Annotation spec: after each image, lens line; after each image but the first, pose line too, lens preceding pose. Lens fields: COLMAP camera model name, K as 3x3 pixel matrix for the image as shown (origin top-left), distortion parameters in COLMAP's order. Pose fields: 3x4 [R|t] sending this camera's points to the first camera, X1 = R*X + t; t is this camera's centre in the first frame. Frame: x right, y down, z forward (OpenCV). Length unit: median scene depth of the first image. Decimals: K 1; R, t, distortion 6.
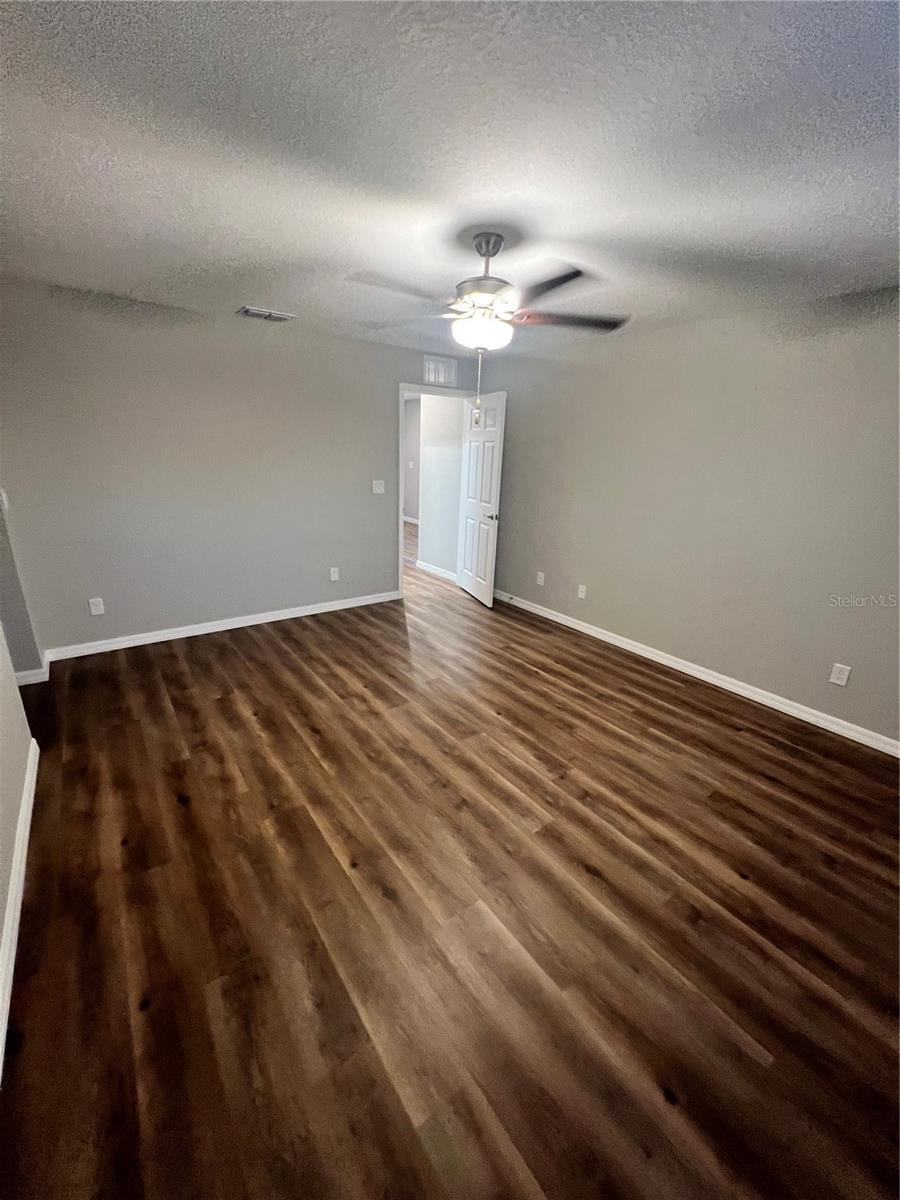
lens RADIAL K [[480.0, 0, 434.5], [0, 480.0, 596.5], [0, 0, 1]] dist [0.000301, 0.000797]
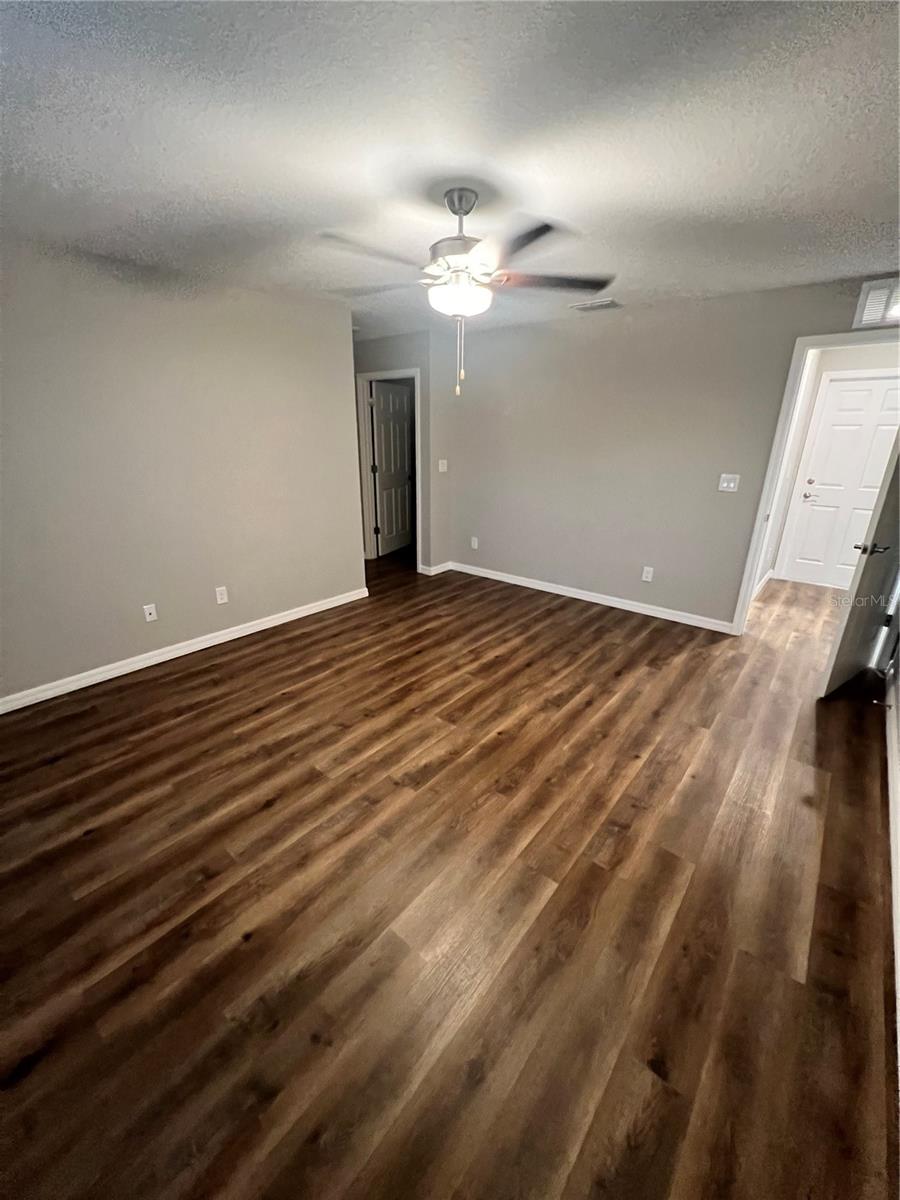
lens RADIAL K [[480.0, 0, 456.3], [0, 480.0, 594.7], [0, 0, 1]] dist [0.000301, 0.000797]
pose [[0.254393, 0.283341, -0.924663, 0.944057], [-0.288036, 0.934926, 0.207242, -0.162344], [0.923212, 0.213616, 0.319451, 0.674554]]
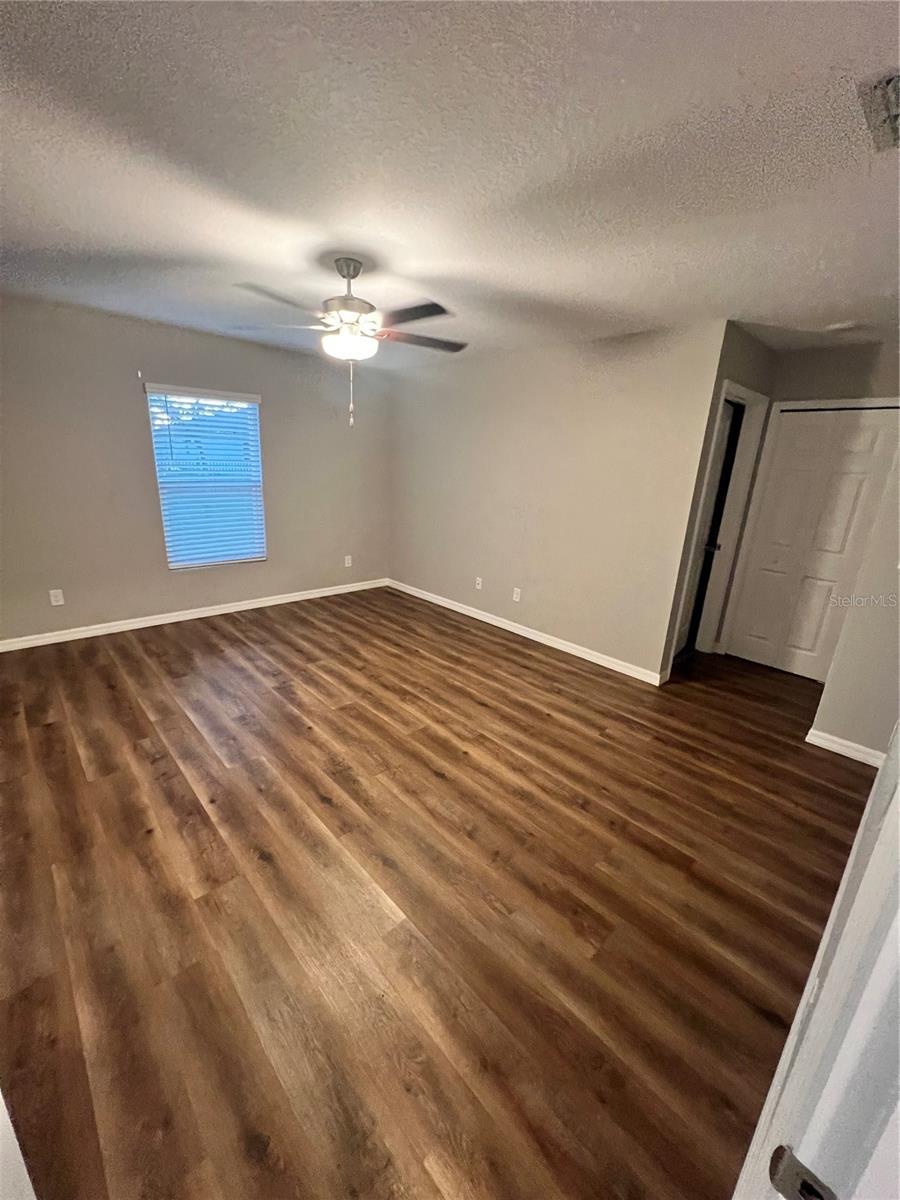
lens RADIAL K [[480.0, 0, 430.5], [0, 480.0, 590.0], [0, 0, 1]] dist [0.000301, 0.000797]
pose [[-0.990566, -0.048651, -0.128113, 0.038960], [-0.110789, 0.834535, 0.539701, -0.571086], [0.080658, 0.548803, -0.832052, 1.851623]]
